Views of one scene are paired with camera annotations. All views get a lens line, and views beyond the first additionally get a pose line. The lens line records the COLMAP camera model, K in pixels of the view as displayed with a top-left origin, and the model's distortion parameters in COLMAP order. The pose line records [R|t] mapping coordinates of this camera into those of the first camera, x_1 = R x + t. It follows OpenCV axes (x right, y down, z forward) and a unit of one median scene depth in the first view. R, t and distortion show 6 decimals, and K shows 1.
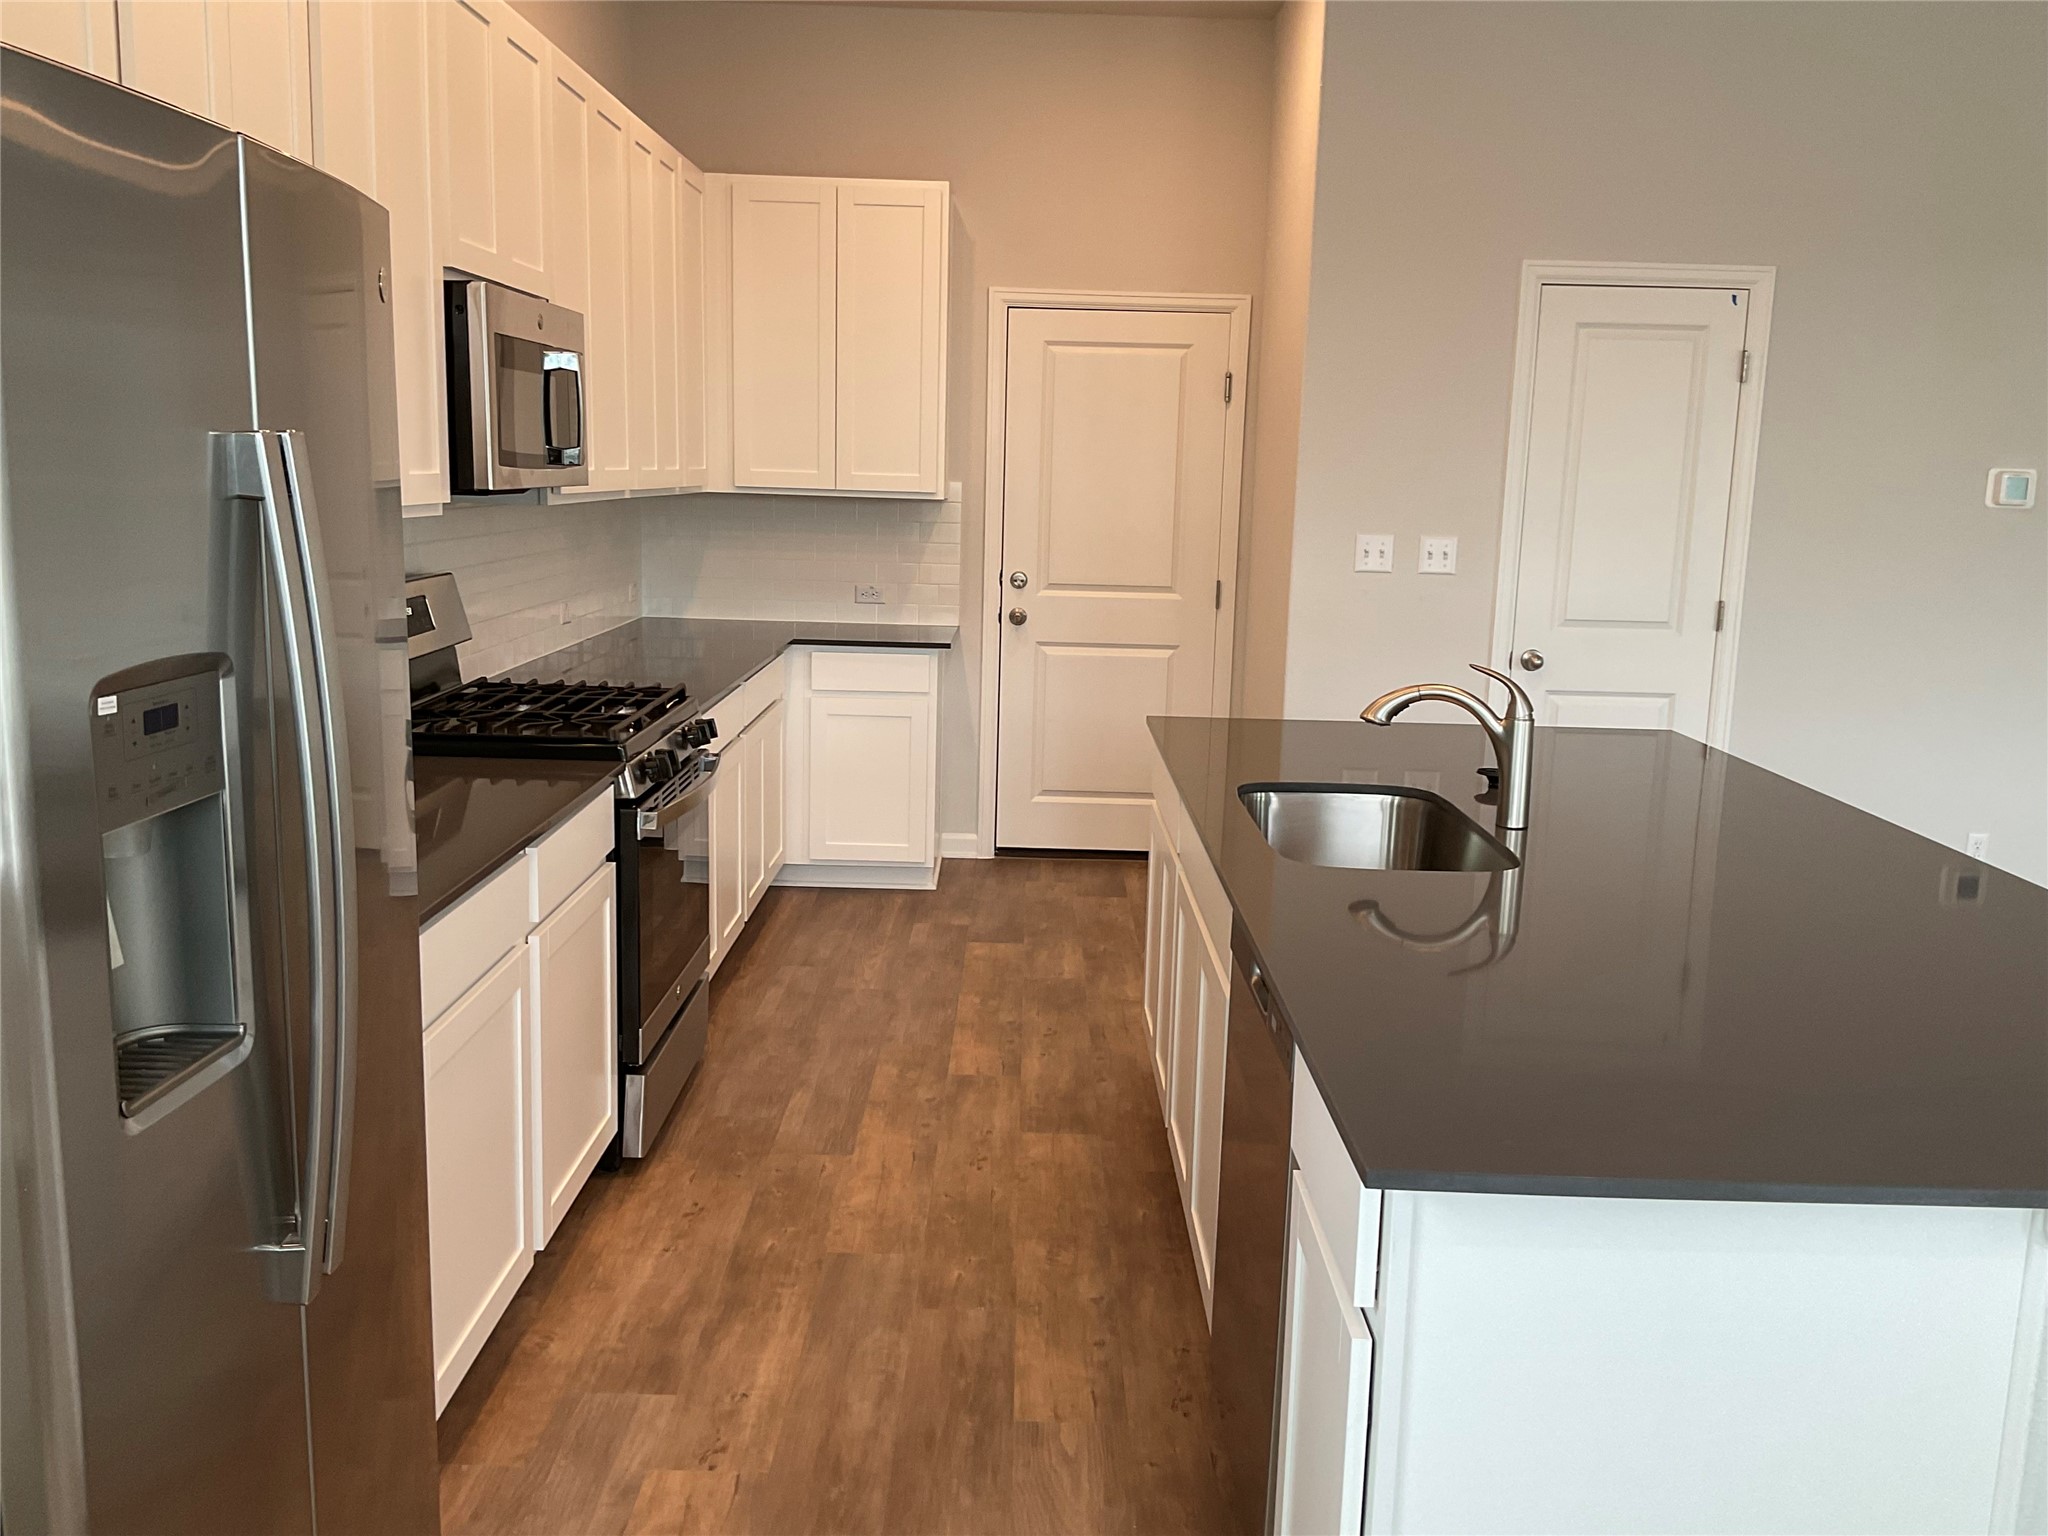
lens RADIAL K [[1773.7, 0, 1020.3], [0, 1773.7, 770.5], [0, 0, 1]] dist [0.107155, -0.200819]
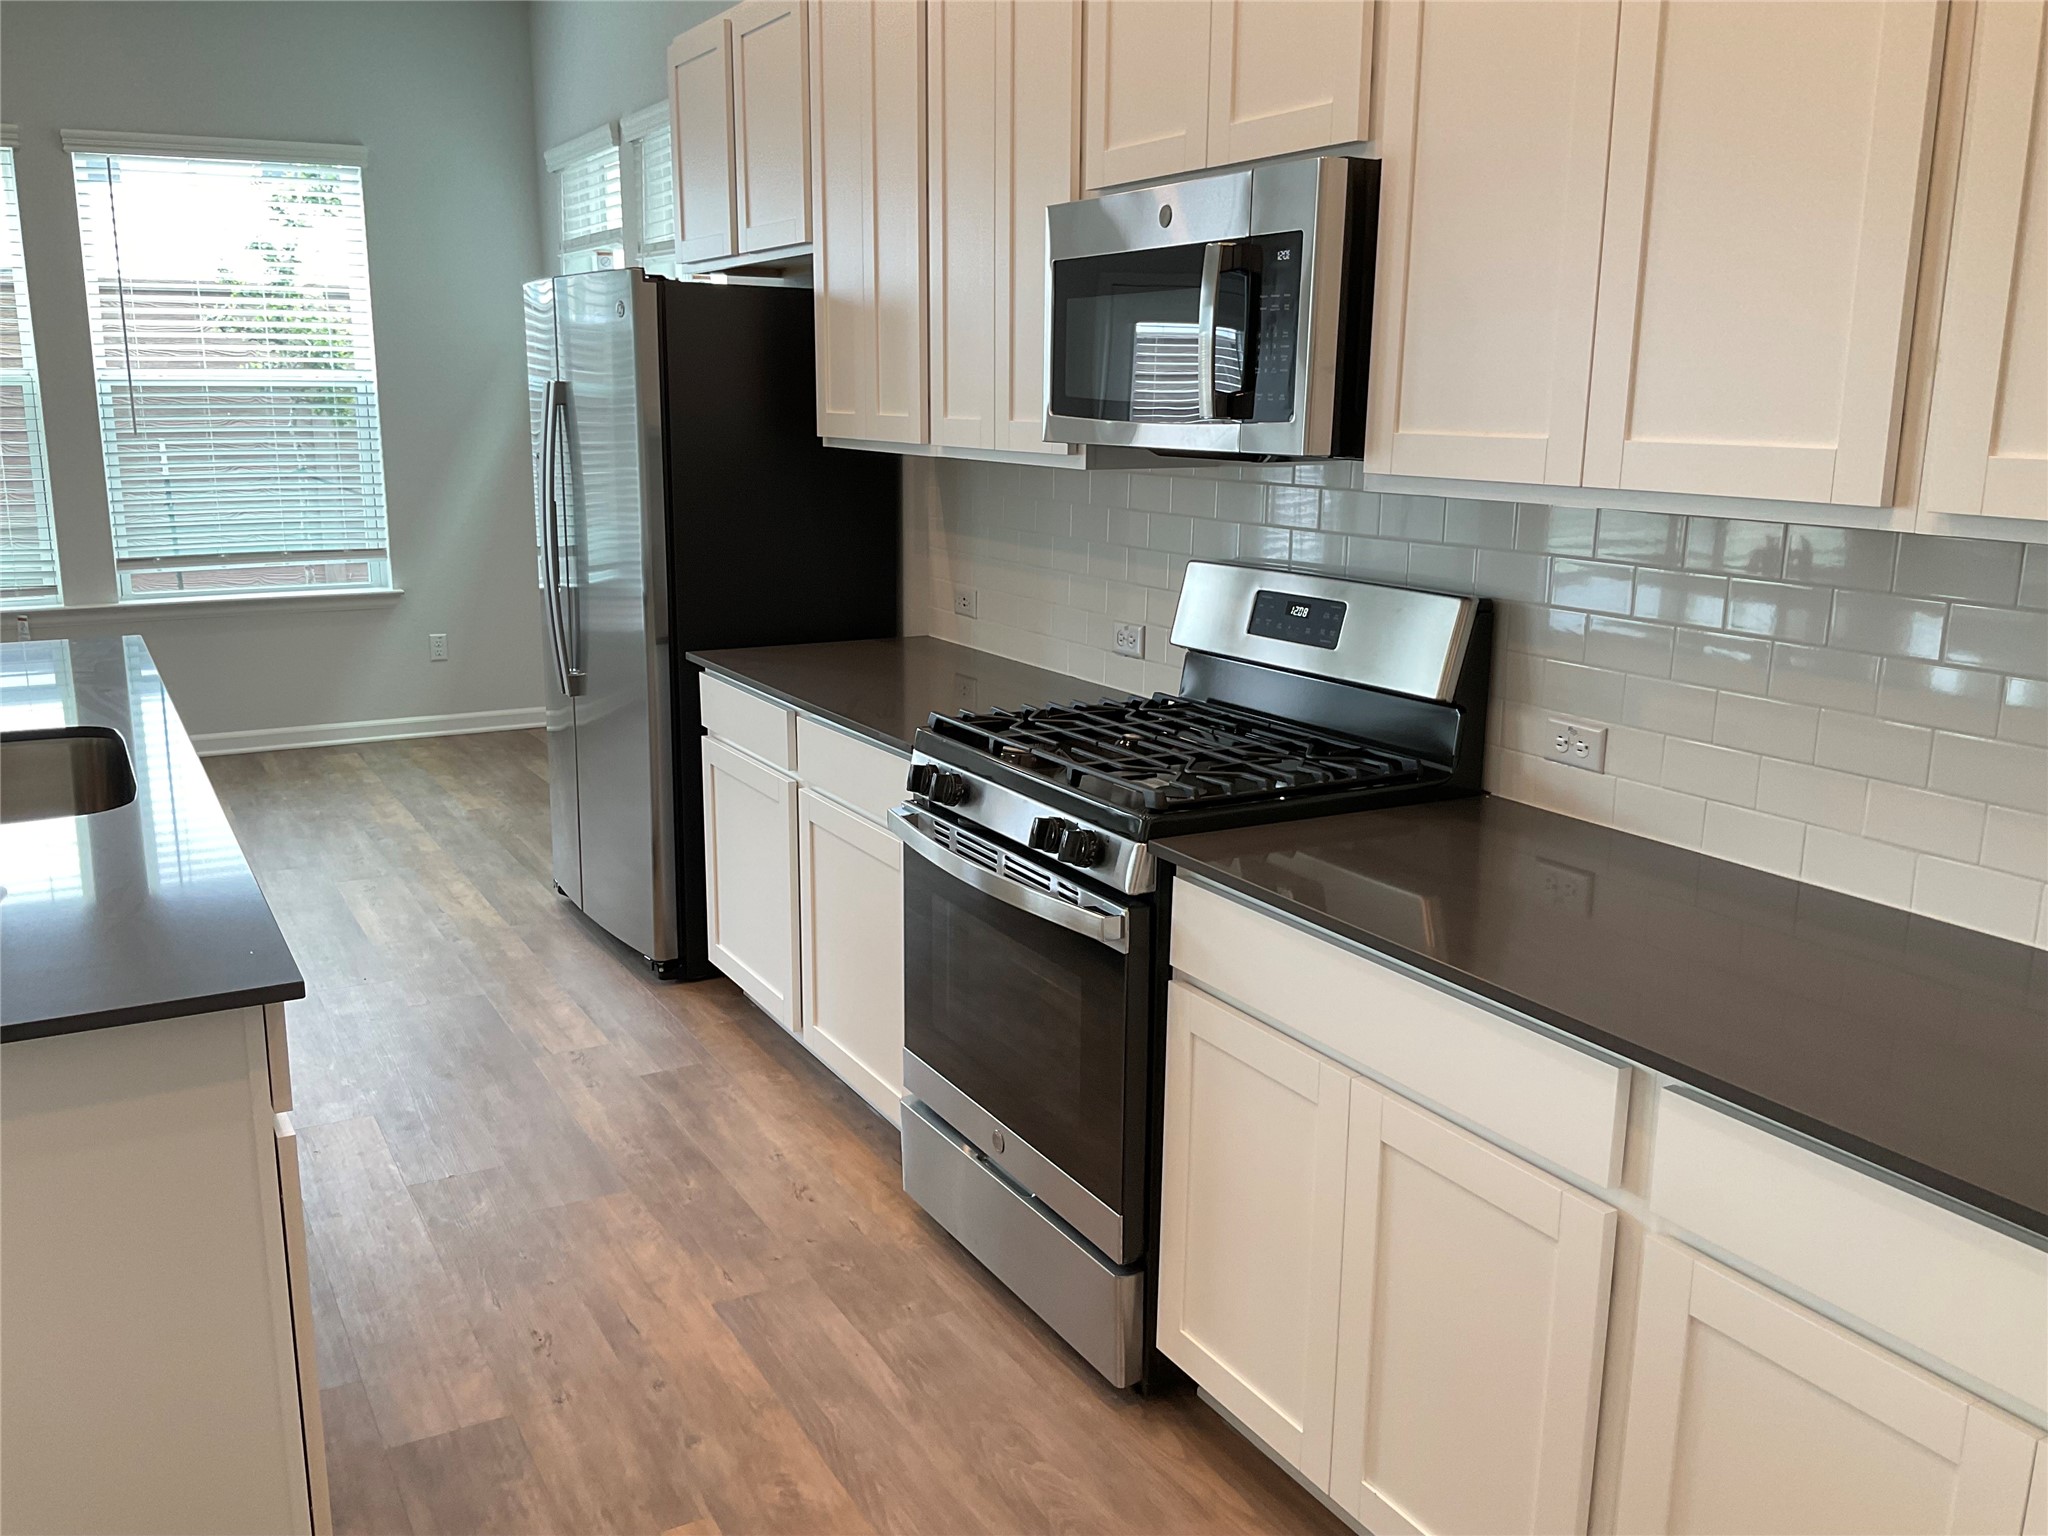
lens RADIAL K [[1673.6, 0, 1024.0], [0, 1673.6, 768.0], [0, 0, 1]] dist [0.121362, -0.332201]
pose [[-0.865397, 0.072177, -0.495862, 0.116405], [-0.120321, 0.930688, 0.345459, -0.232252], [0.486427, 0.358622, -0.796730, 1.369191]]
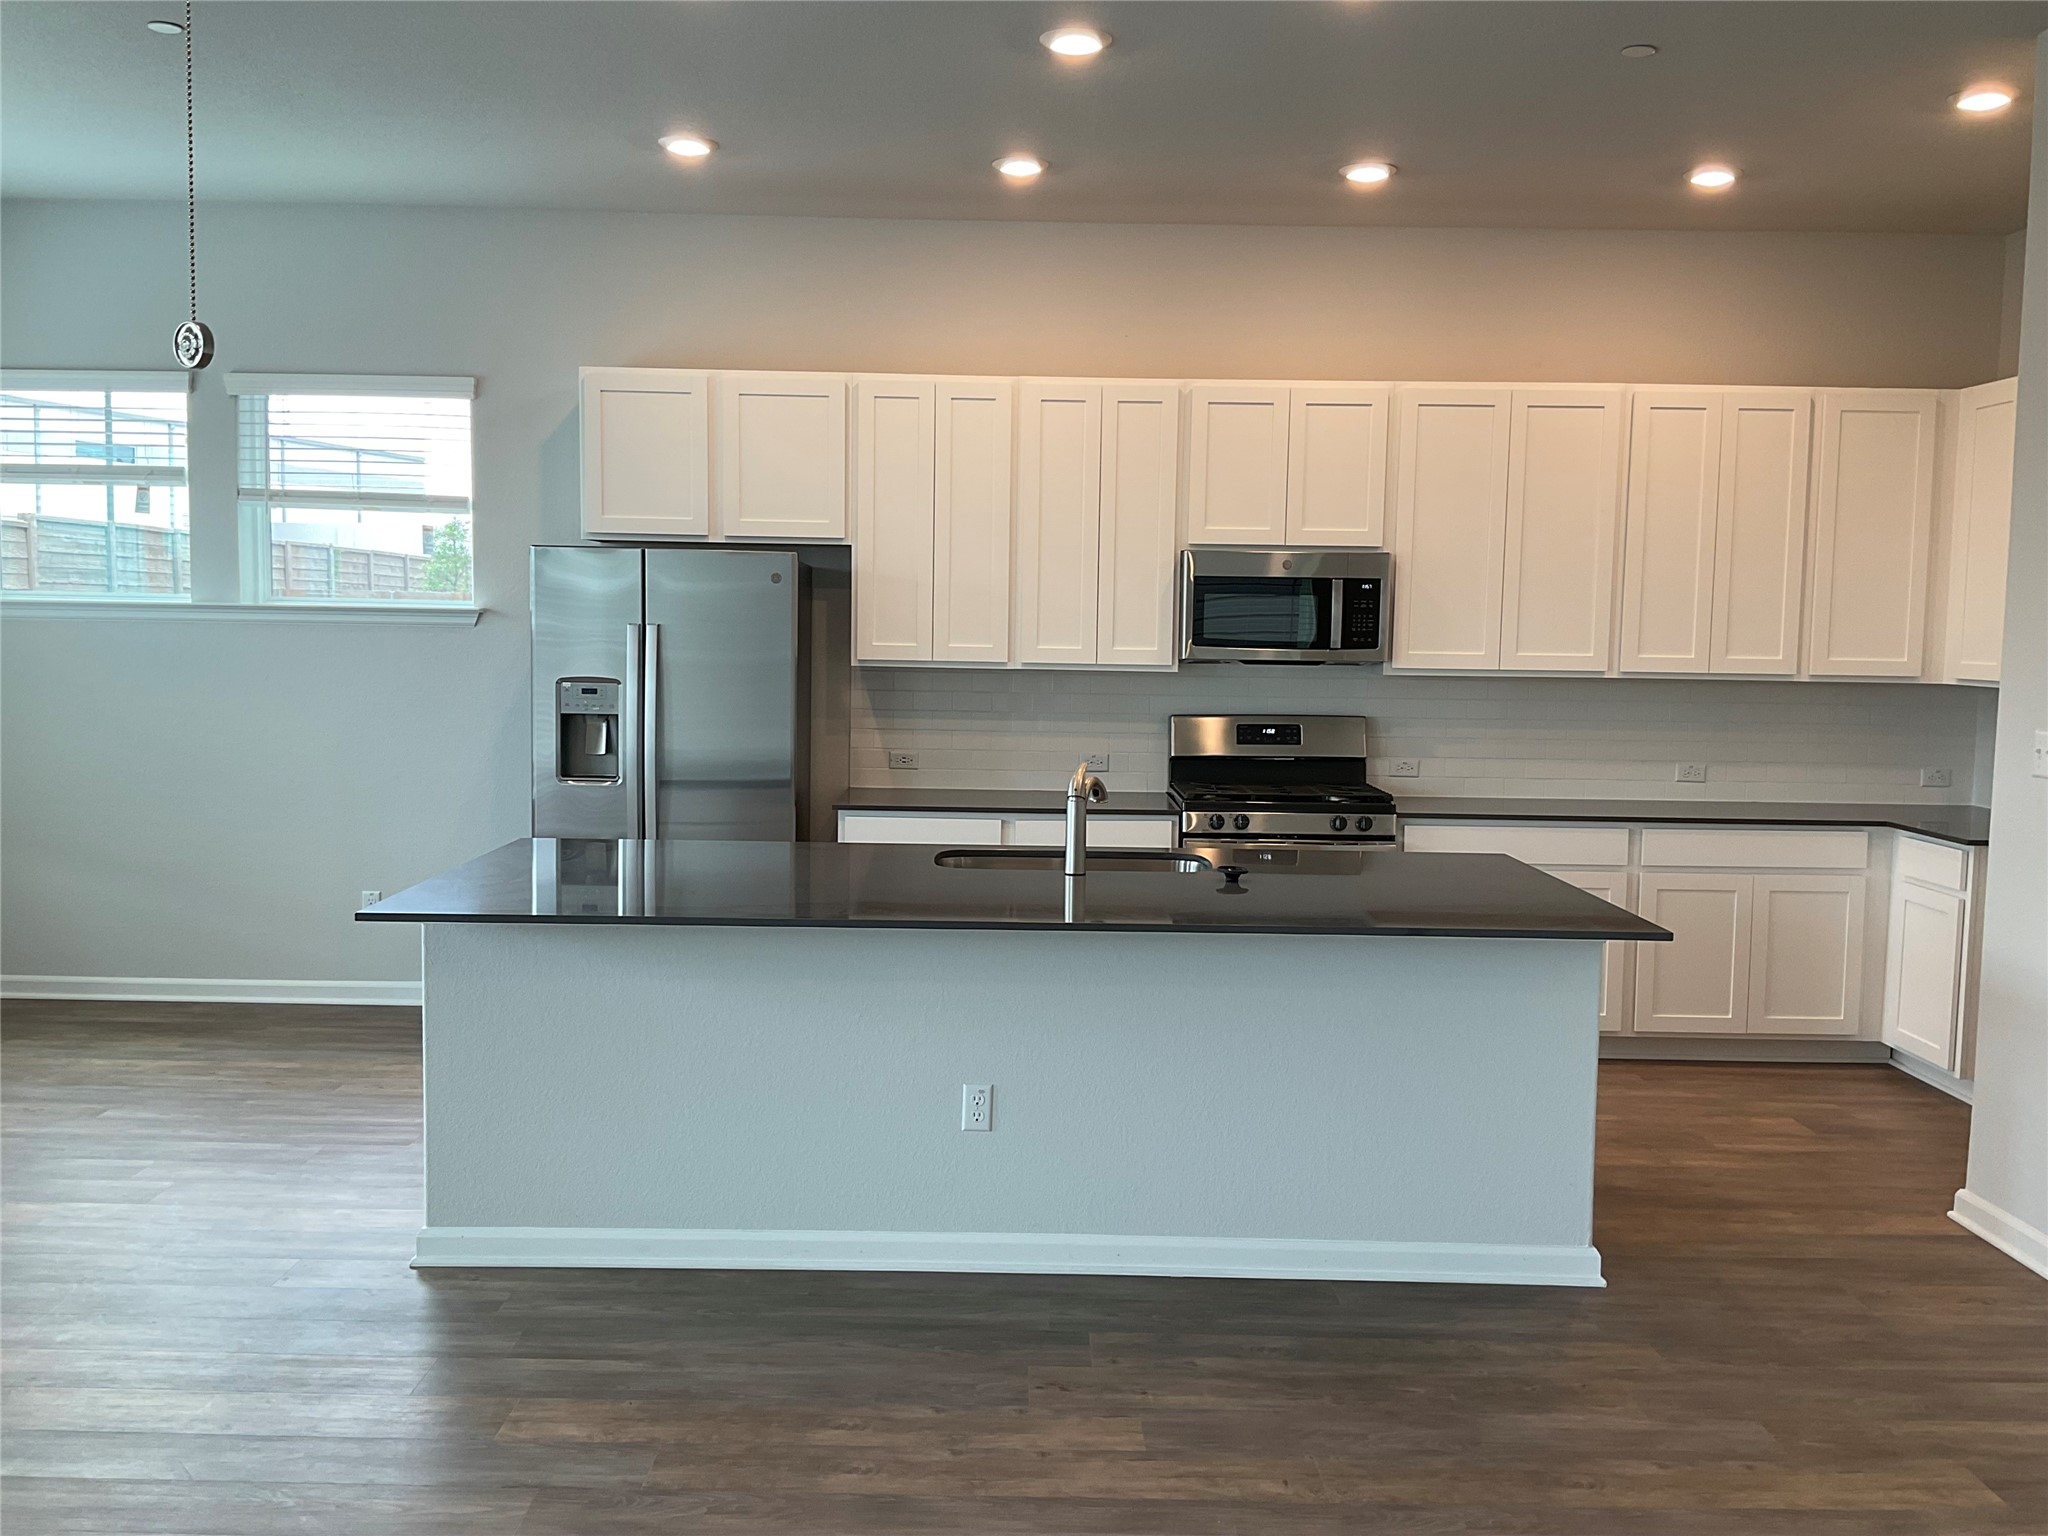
lens RADIAL K [[1773.7, 0, 1020.3], [0, 1773.7, 770.5], [0, 0, 1]] dist [0.107155, -0.200819]
pose [[0.002535, 0.057098, -0.998365, 1.230609], [-0.188643, 0.980471, 0.055595, -0.088850], [0.982042, 0.188194, 0.013257, 0.658065]]
